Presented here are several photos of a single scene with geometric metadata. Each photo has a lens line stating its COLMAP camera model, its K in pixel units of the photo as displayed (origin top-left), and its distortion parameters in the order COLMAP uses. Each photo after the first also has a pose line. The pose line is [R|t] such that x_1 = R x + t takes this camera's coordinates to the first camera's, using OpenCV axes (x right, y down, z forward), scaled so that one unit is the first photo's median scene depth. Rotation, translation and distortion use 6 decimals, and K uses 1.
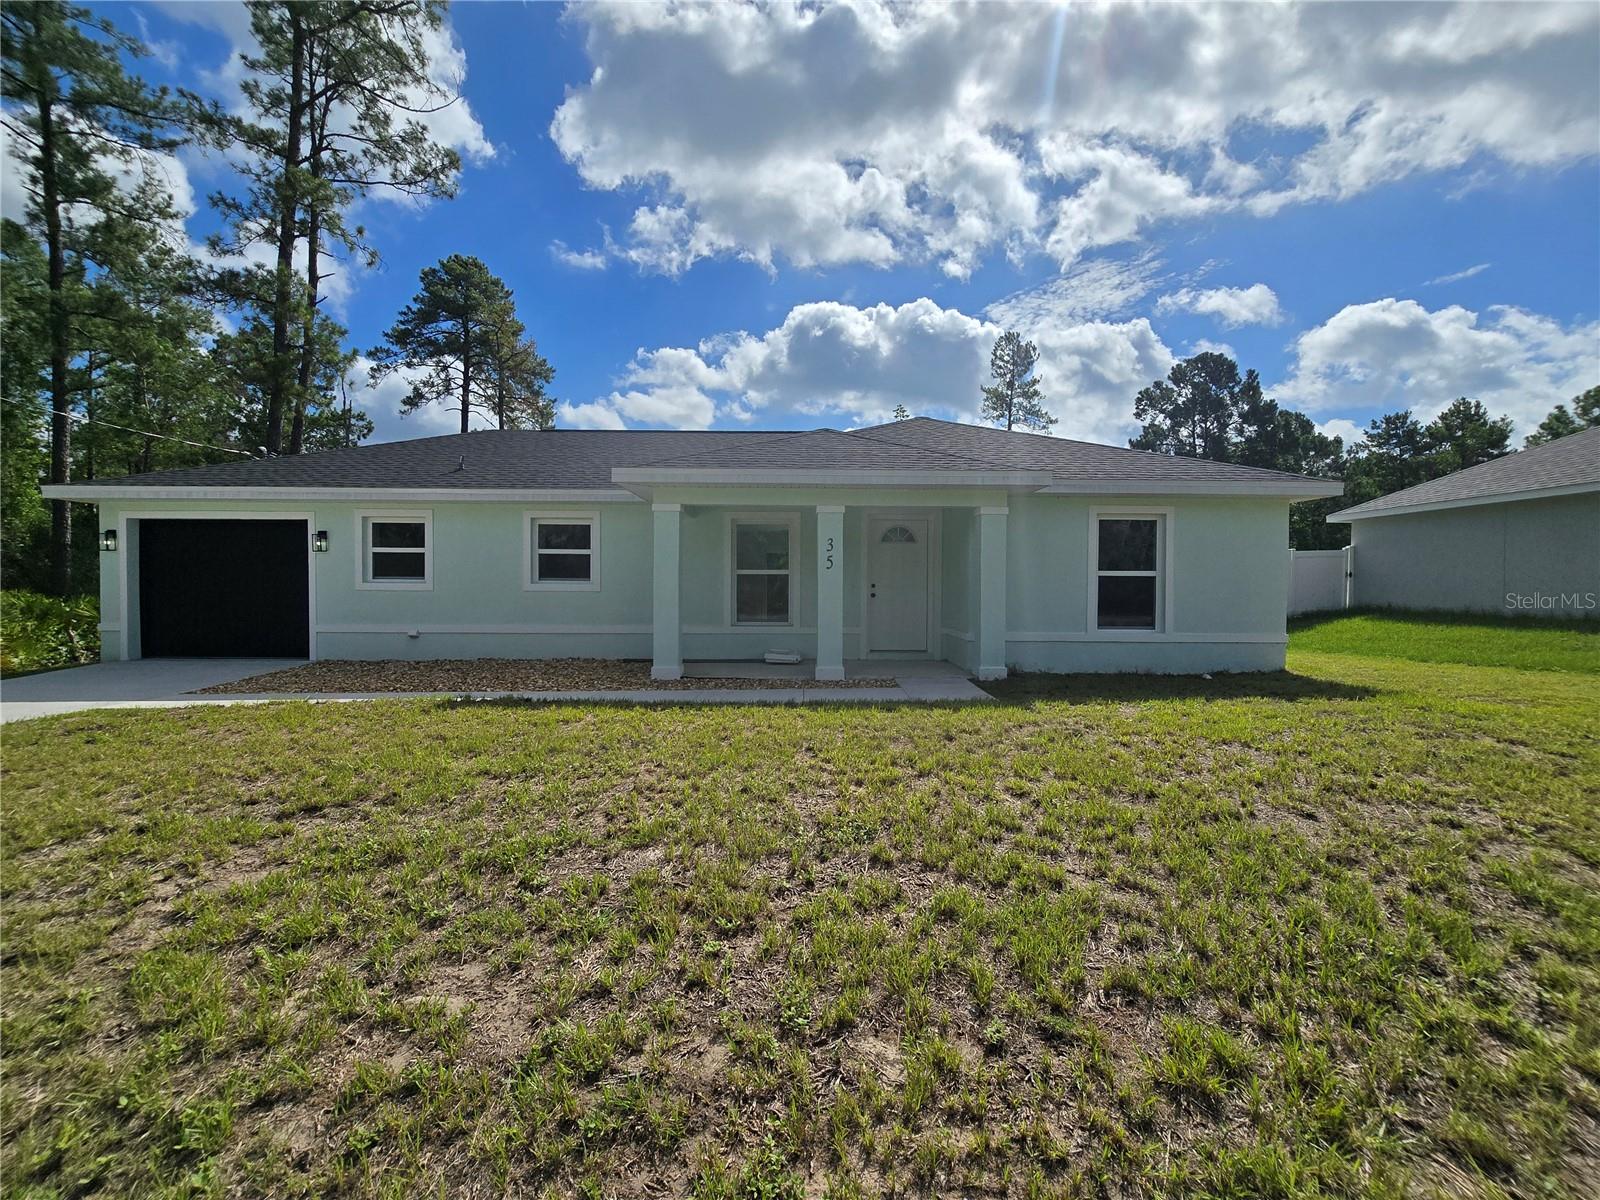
lens RADIAL K [[668.1, 0, 800.0], [0, 668.1, 600.0], [0, 0, 1]] dist [-0.004494, -0.000239]
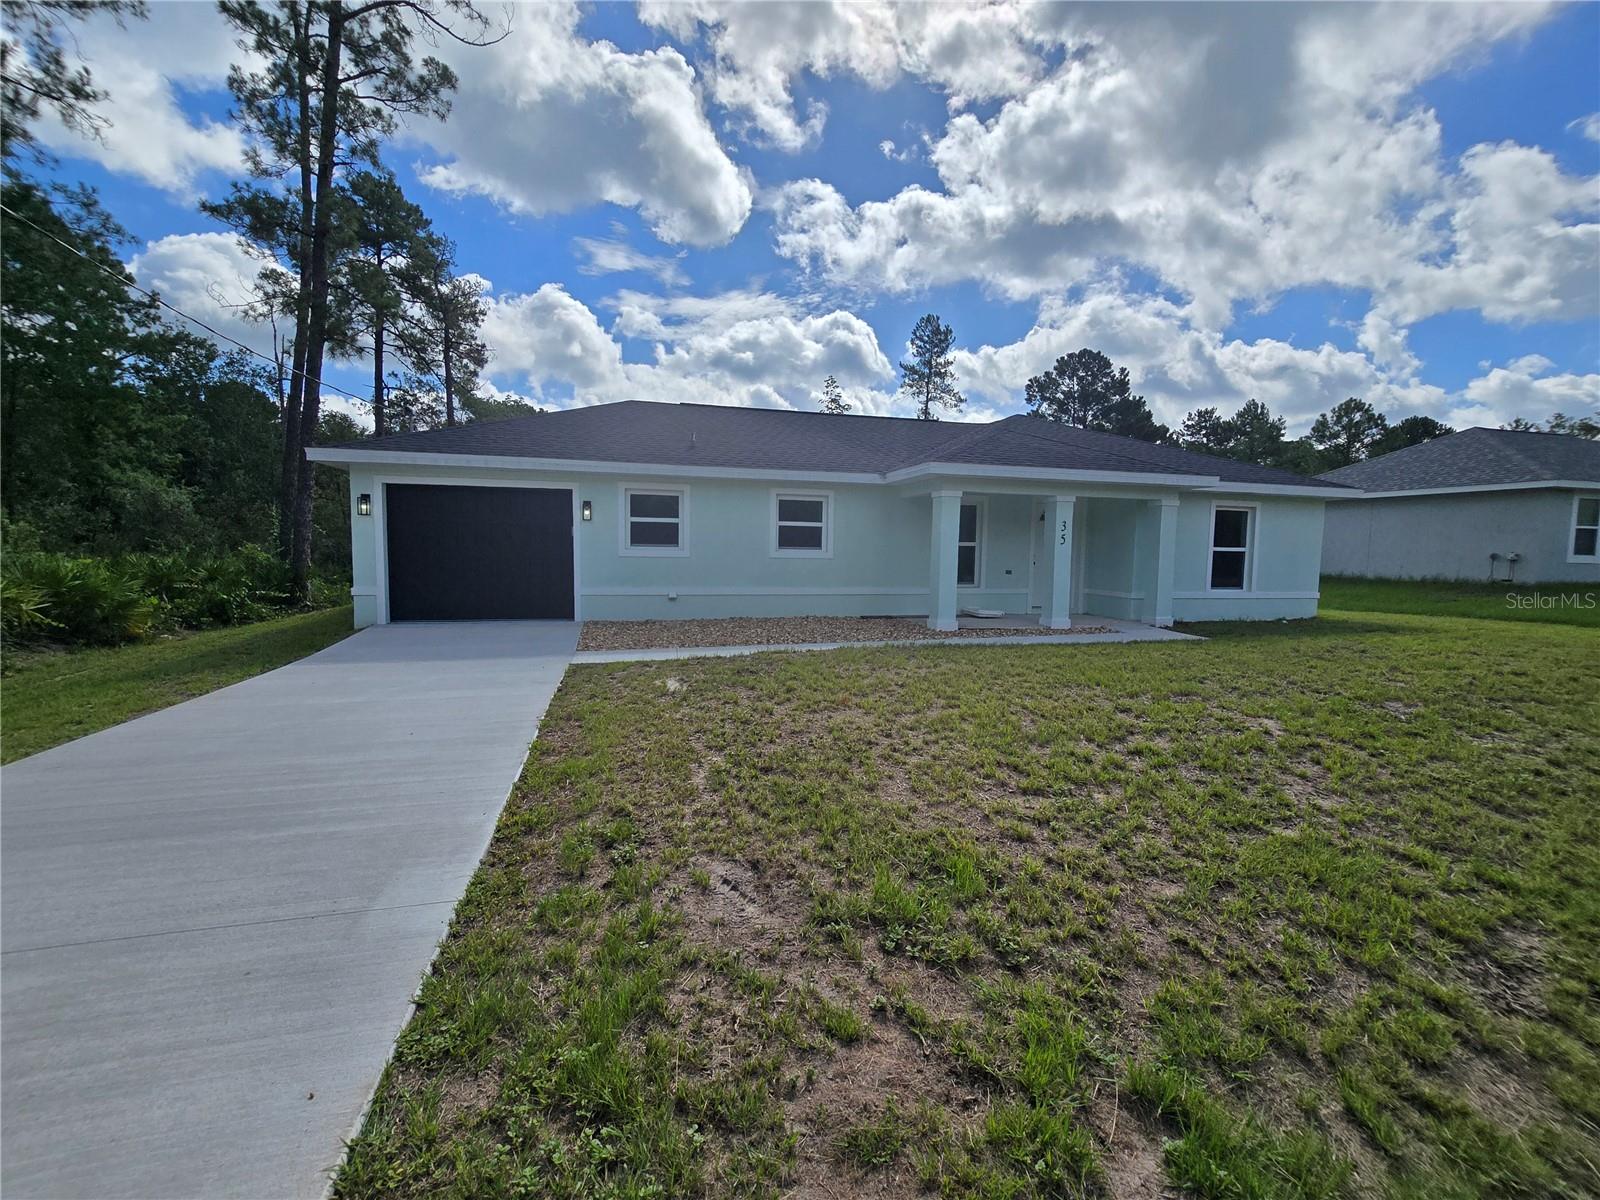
lens RADIAL K [[656.5, 0, 800.0], [0, 656.5, 600.0], [0, 0, 1]] dist [-0.009455, -0.000372]
pose [[0.973832, -0.007906, 0.227130, -0.614761], [-0.006931, 0.997897, 0.064452, -0.014224], [-0.227162, -0.064340, 0.971729, -0.111058]]
